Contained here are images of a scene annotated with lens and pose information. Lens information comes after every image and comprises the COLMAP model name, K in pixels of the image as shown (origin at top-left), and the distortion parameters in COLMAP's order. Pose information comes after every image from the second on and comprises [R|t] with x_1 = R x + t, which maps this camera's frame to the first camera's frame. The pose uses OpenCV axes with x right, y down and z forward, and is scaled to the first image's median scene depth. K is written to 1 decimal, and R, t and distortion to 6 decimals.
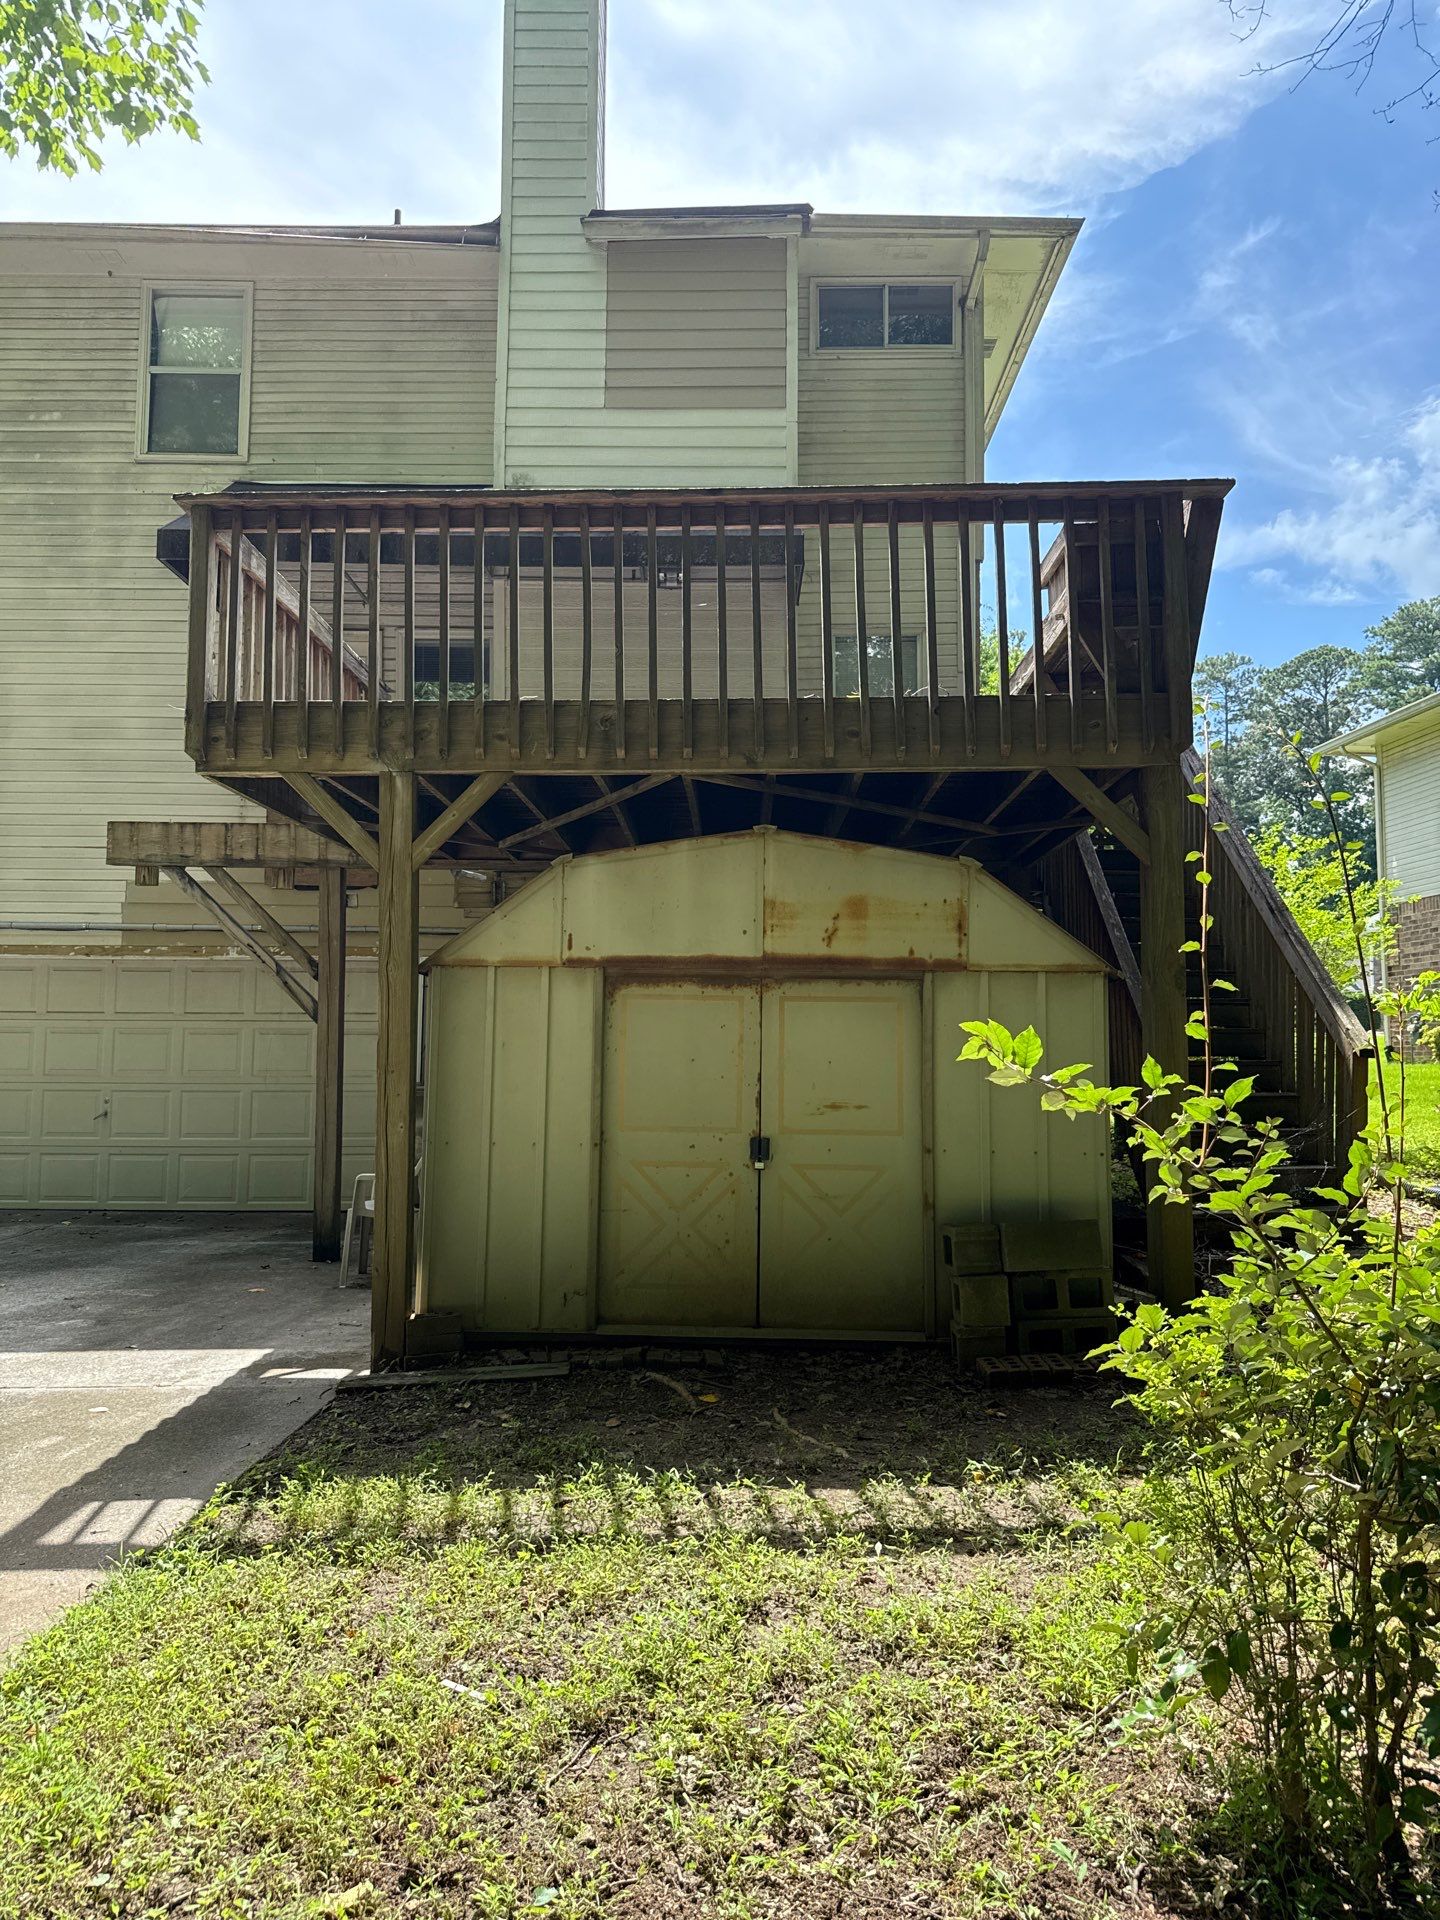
lens RADIAL K [[1377.9, 0, 720.0], [0, 1377.9, 960.0], [0, 0, 1]] dist [-0.001055, -0.005665]
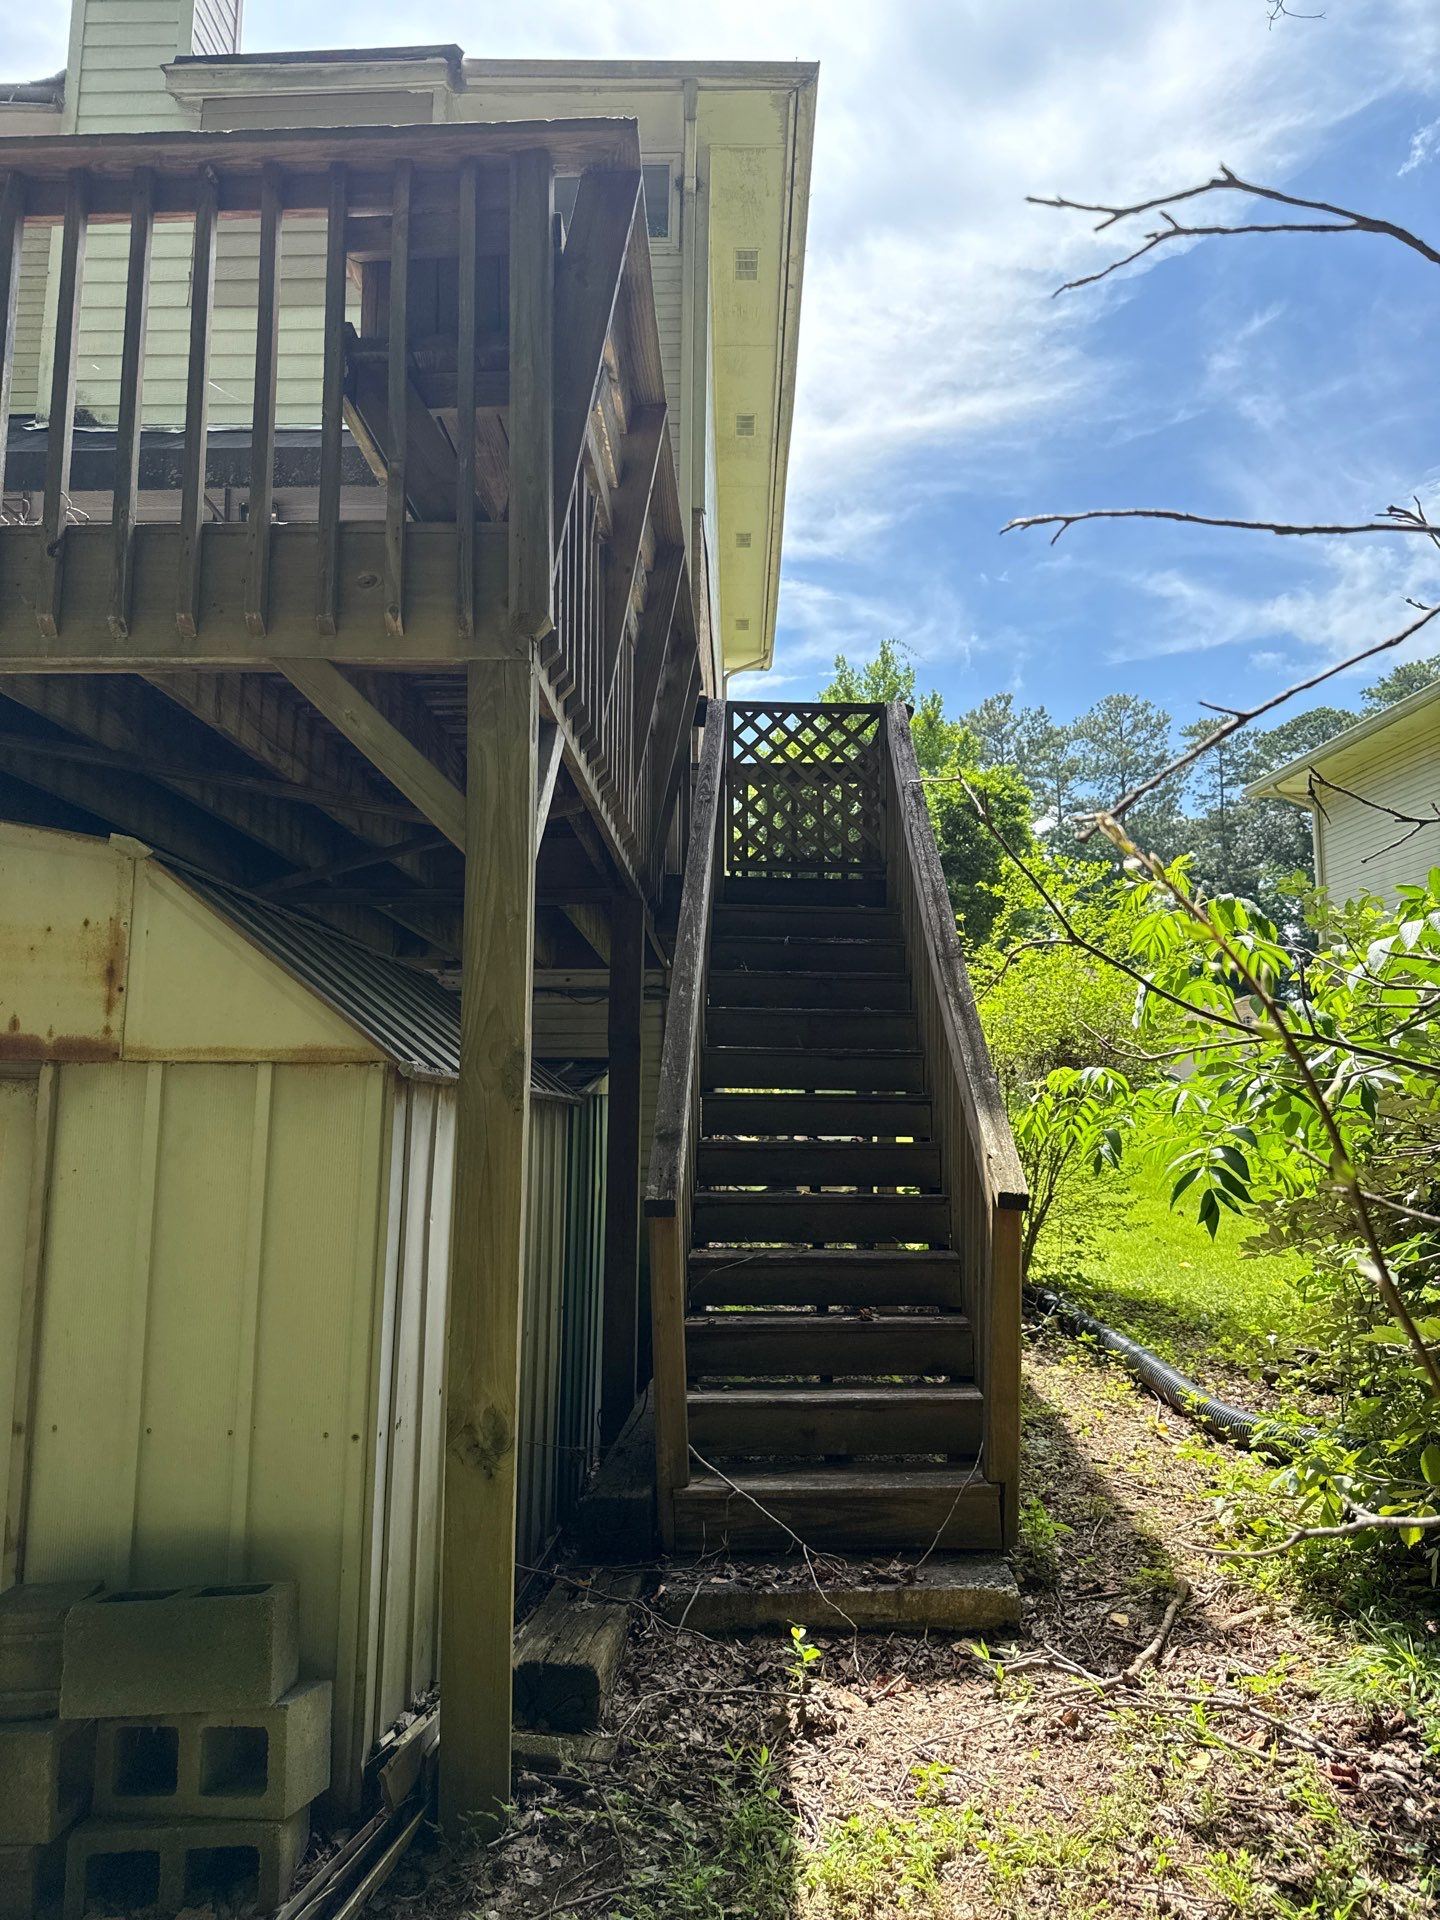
lens RADIAL K [[1371.8, 0, 717.7], [0, 1371.8, 944.5], [0, 0, 1]] dist [0.022985, -0.034648]
pose [[0.999869, 0.001873, -0.016091, 0.223786], [-0.002865, 0.998083, -0.061827, -0.002357], [0.015945, 0.061865, 0.997957, 0.268877]]
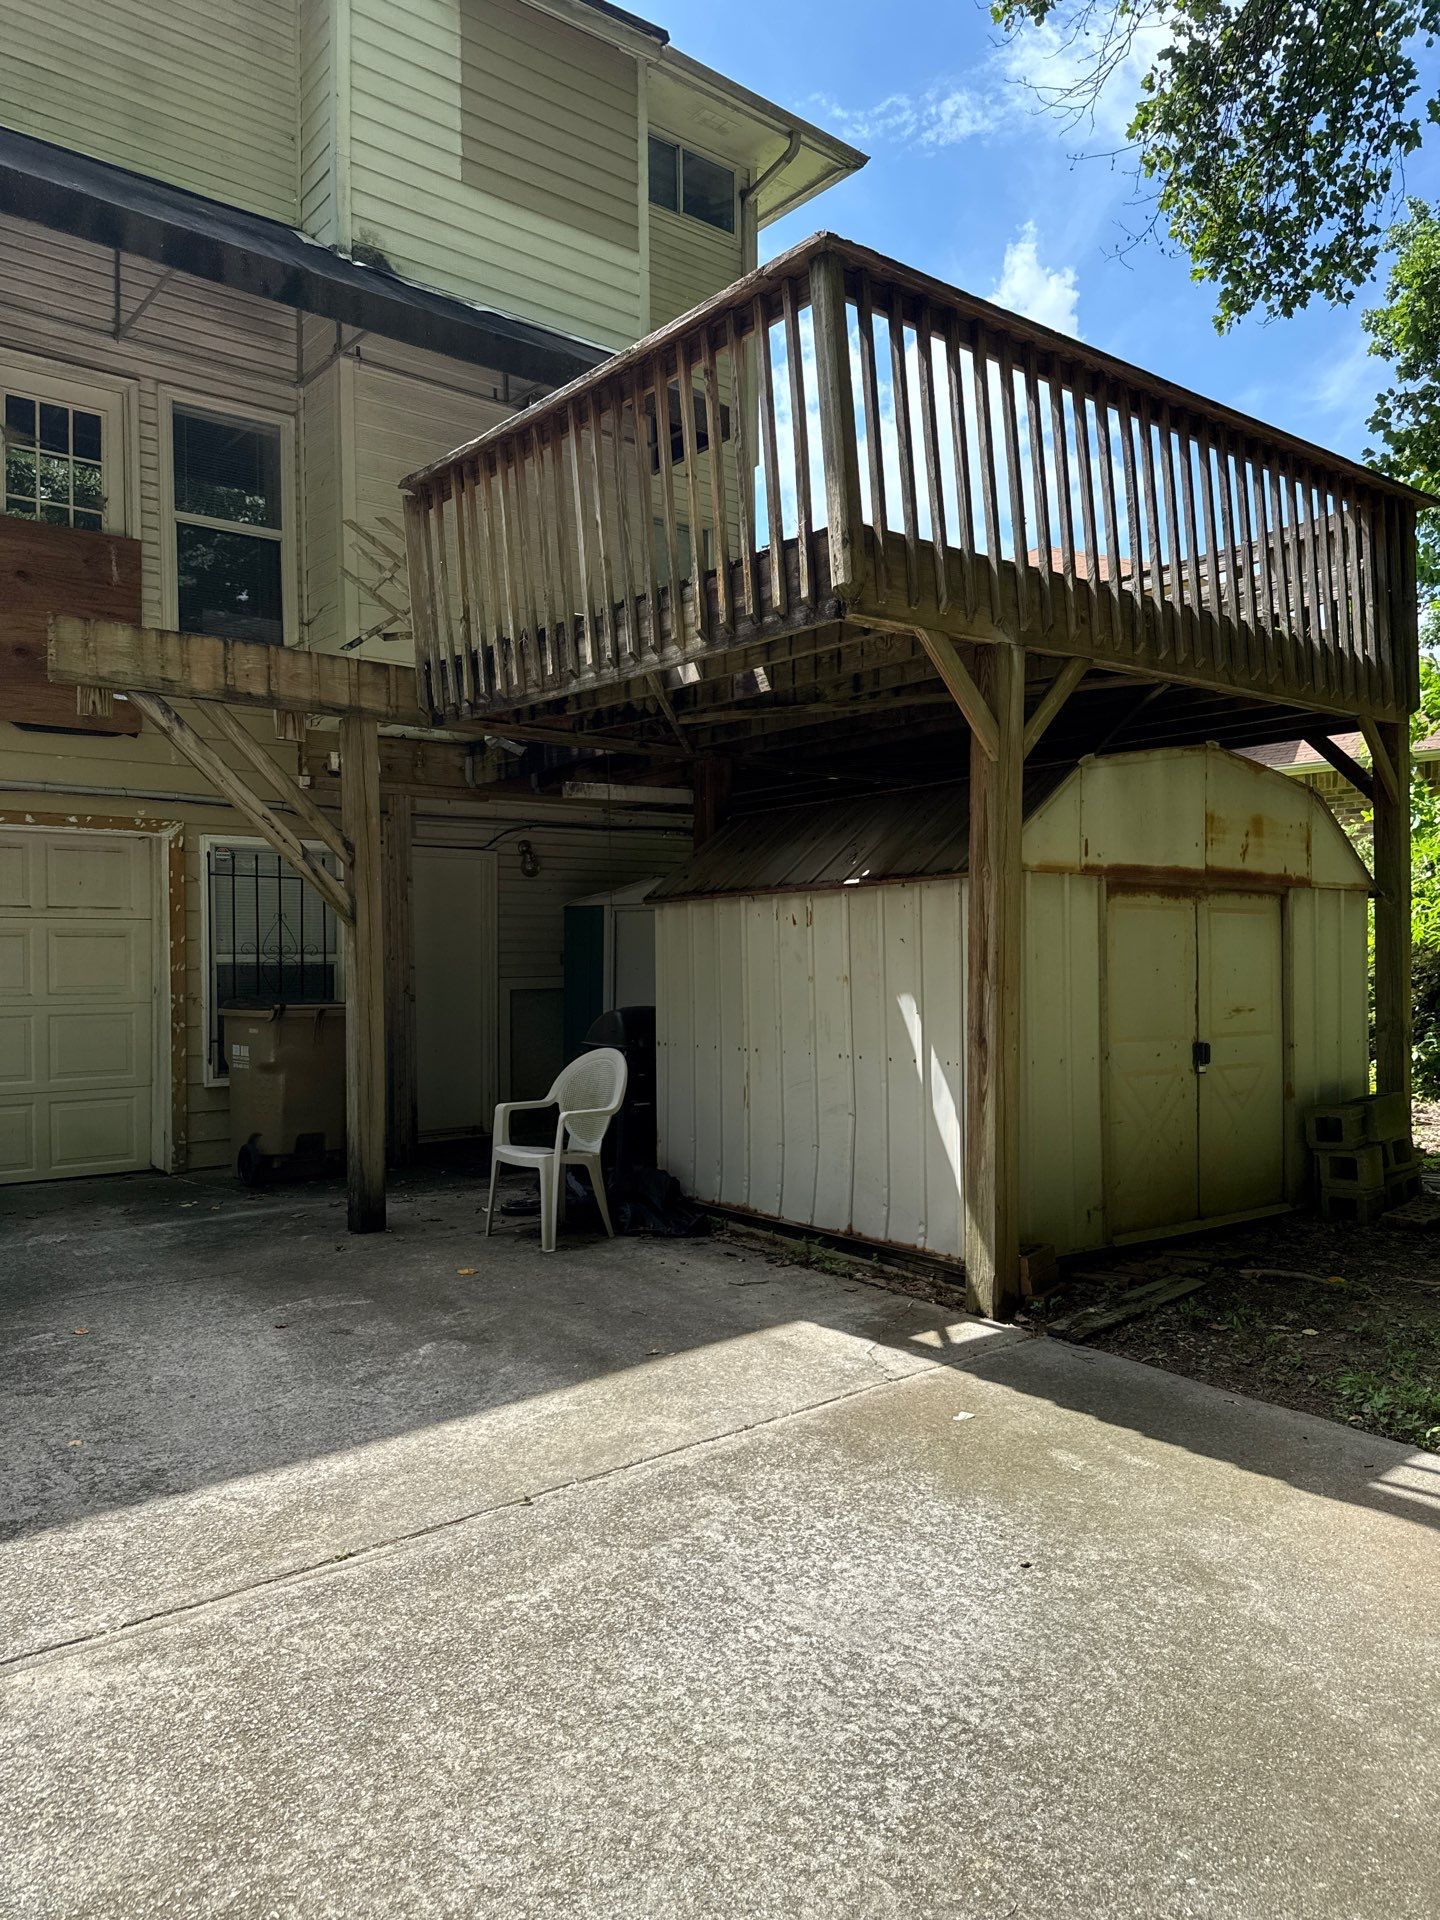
lens RADIAL K [[1371.8, 0, 717.7], [0, 1371.8, 944.5], [0, 0, 1]] dist [0.022985, -0.034648]
pose [[0.762824, -0.004565, 0.646590, -0.507058], [-0.037940, 0.997936, 0.051806, 0.007866], [-0.645492, -0.064050, 0.761077, 0.243507]]
